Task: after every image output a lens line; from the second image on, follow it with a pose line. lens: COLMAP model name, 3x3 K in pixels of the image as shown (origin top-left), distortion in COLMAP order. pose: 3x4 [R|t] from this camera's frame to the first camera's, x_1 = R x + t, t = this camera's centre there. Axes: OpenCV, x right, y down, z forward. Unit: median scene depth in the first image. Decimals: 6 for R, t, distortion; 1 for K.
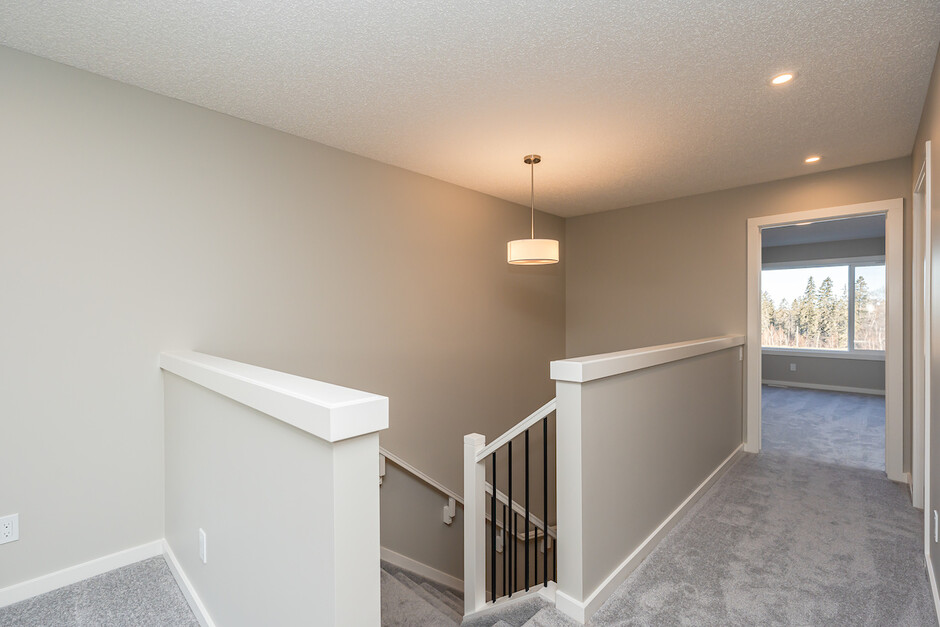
lens RADIAL K [[416.9, 0, 468.0], [0, 416.9, 314.6], [0, 0, 1]] dist [0.001070, -0.000181]
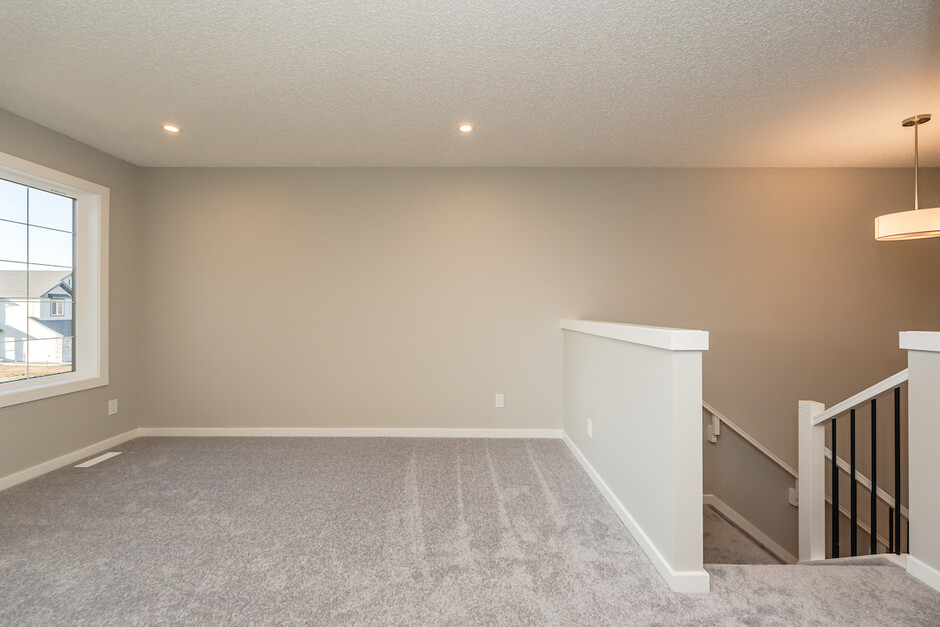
lens RADIAL K [[379.8, 0, 464.4], [0, 379.8, 308.0], [0, 0, 1]] dist [-0.000744, -0.000960]
pose [[0.687762, 0.004748, -0.725921, 0.115608], [-0.008502, 0.999963, -0.001514, 0.054436], [0.725886, 0.007213, 0.687777, -0.367478]]
